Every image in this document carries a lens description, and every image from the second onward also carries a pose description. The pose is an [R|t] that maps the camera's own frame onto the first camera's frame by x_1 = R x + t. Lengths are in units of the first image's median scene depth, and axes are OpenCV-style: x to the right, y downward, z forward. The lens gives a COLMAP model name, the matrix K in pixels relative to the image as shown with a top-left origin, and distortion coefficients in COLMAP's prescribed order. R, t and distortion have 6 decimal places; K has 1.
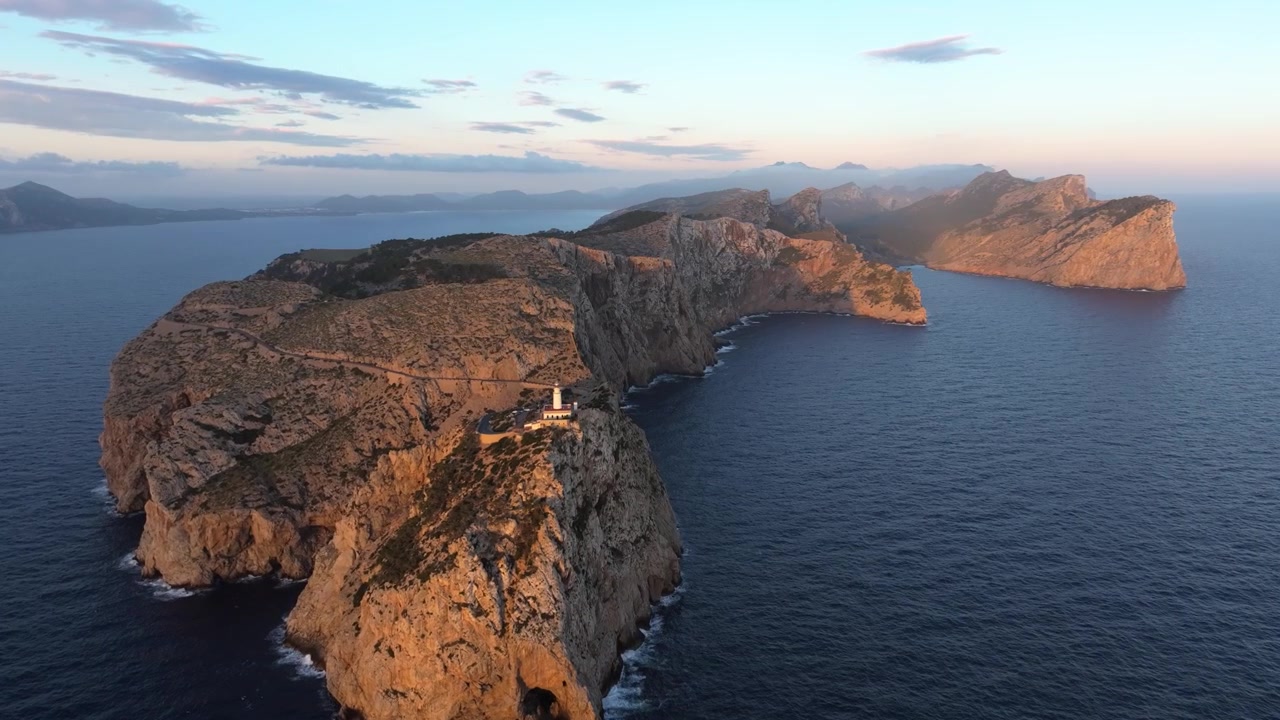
lens RADIAL K [[917.1, 0, 653.8], [0, 917.1, 354.2], [0, 0, 1]] dist [0.004187, -0.003968]
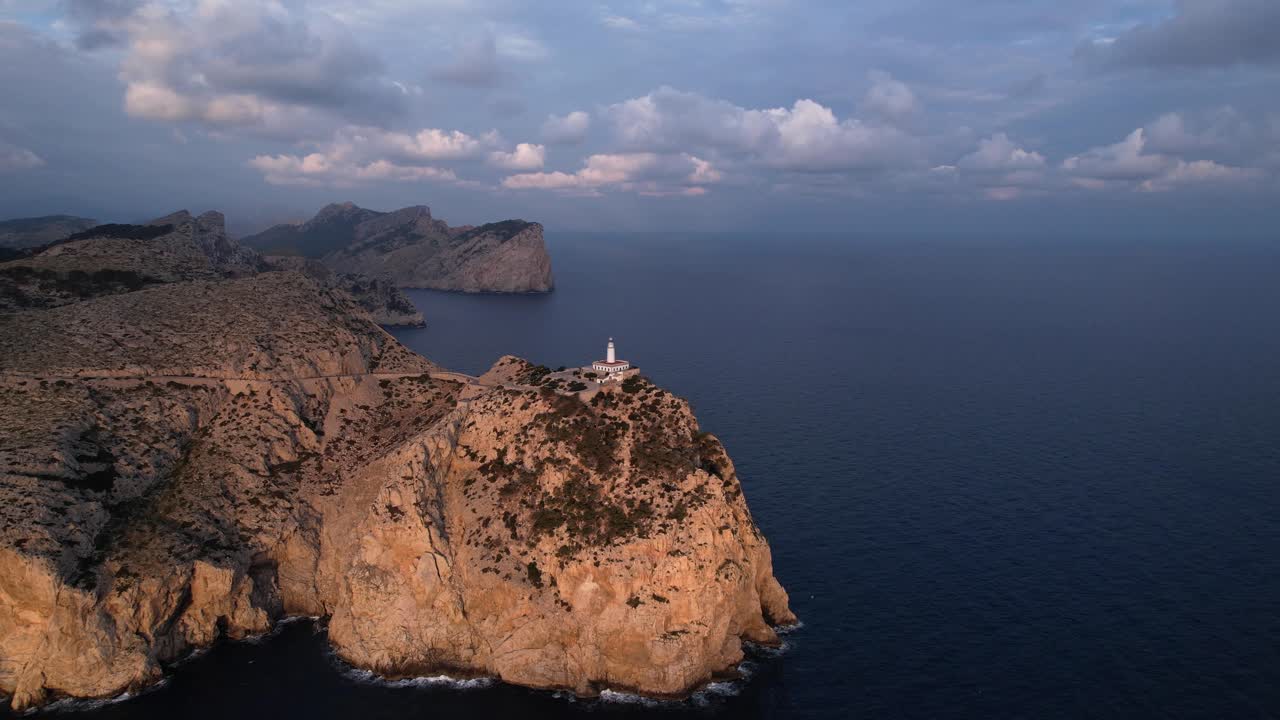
lens RADIAL K [[827.1, 0, 647.2], [0, 827.1, 373.2], [0, 0, 1]] dist [-0.071592, 0.057525]
pose [[0.701741, -0.115251, 0.703048, -0.569261], [0.115869, 0.992152, 0.046991, 0.024111], [-0.702947, 0.048486, 0.709588, 0.229365]]
